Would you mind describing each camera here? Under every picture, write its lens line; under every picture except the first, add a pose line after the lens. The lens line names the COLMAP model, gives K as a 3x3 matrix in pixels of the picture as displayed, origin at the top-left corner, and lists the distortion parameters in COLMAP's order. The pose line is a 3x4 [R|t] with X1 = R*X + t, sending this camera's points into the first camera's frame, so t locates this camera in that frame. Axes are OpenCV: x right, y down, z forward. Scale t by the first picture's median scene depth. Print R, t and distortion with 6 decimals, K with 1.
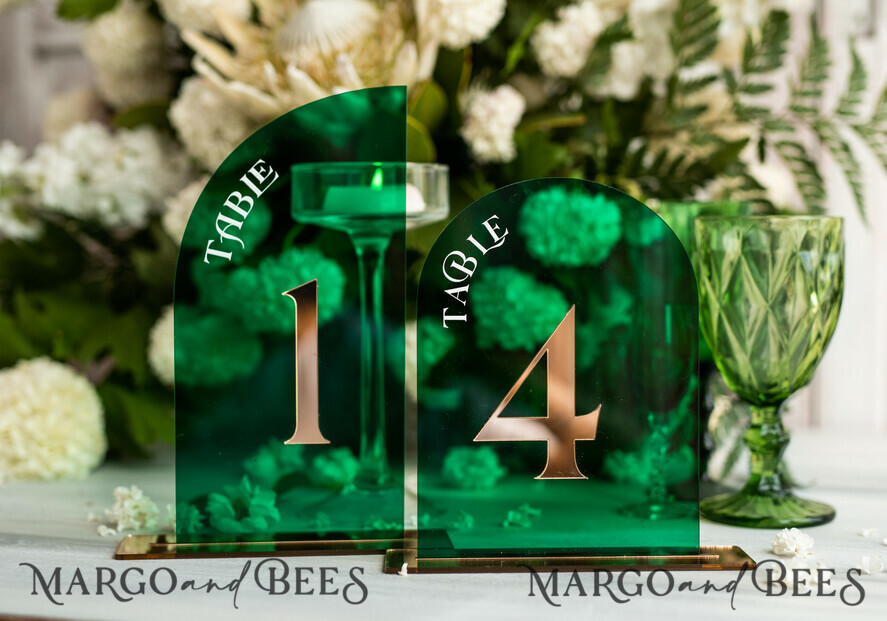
lens RADIAL K [[1557.6, 0, 492.9], [0, 1557.6, 333.5], [0, 0, 1]] dist [-0.013122, 0.073438]
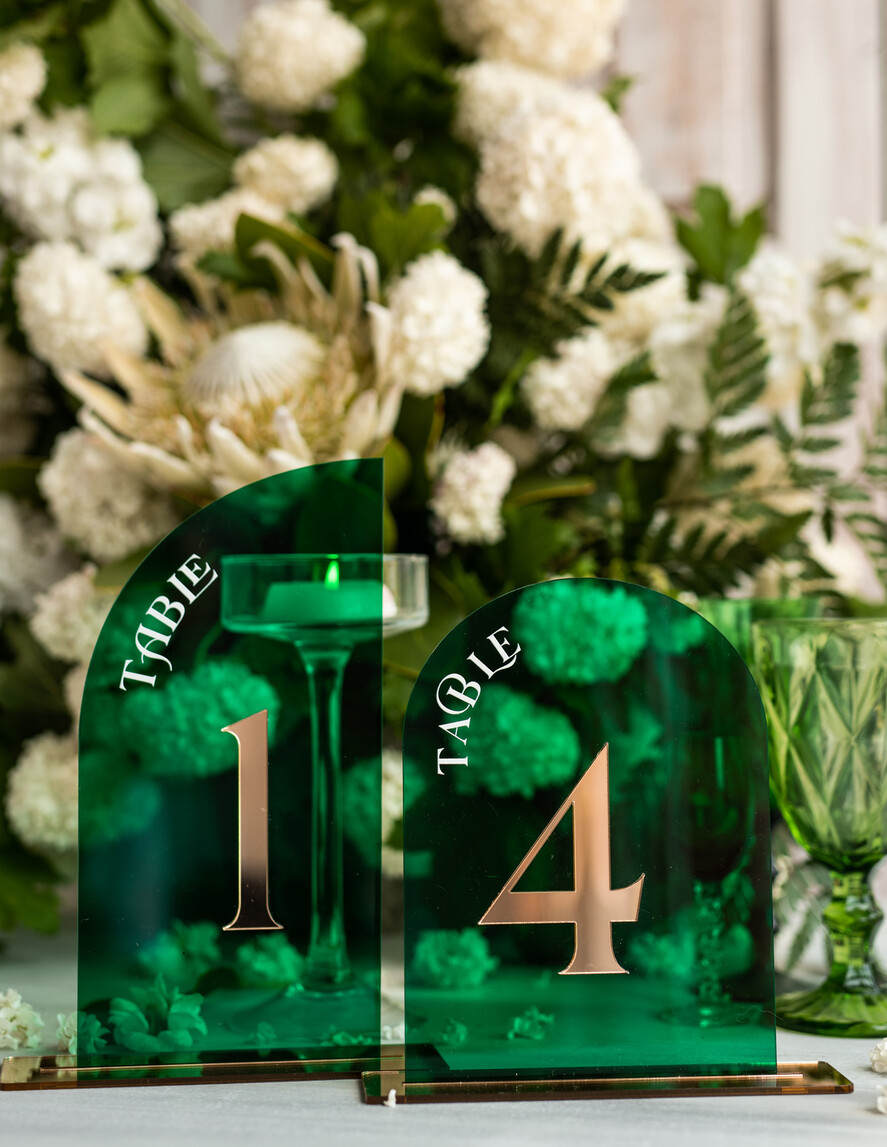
lens RADIAL K [[2300.1, 0, 461.5], [0, 2300.1, 461.8], [0, 0, 1]] dist [-0.006320, 0.051640]
pose [[0.999402, -0.003419, 0.034397, -0.045952], [0.007633, 0.992362, -0.123126, -0.013276], [-0.033714, 0.123315, 0.991795, -0.111211]]
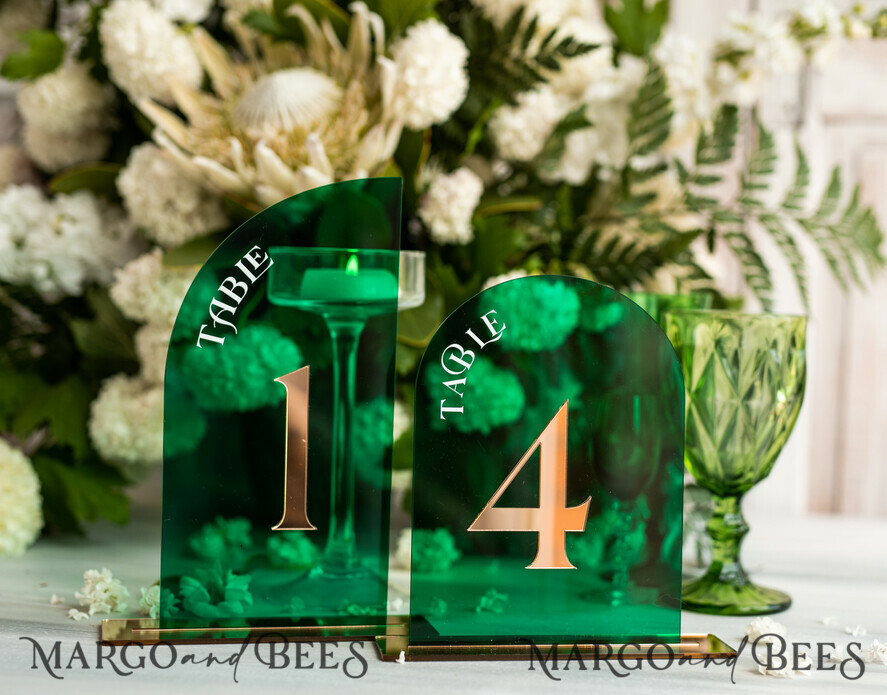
lens RADIAL K [[1654.6, 0, 516.4], [0, 1654.6, 367.8], [0, 0, 1]] dist [-0.003244, -0.016407]
pose [[0.991609, 0.024972, 0.126841, -0.094733], [-0.023816, 0.999660, -0.010624, -0.021069], [-0.127063, 0.007514, 0.991866, -0.062301]]
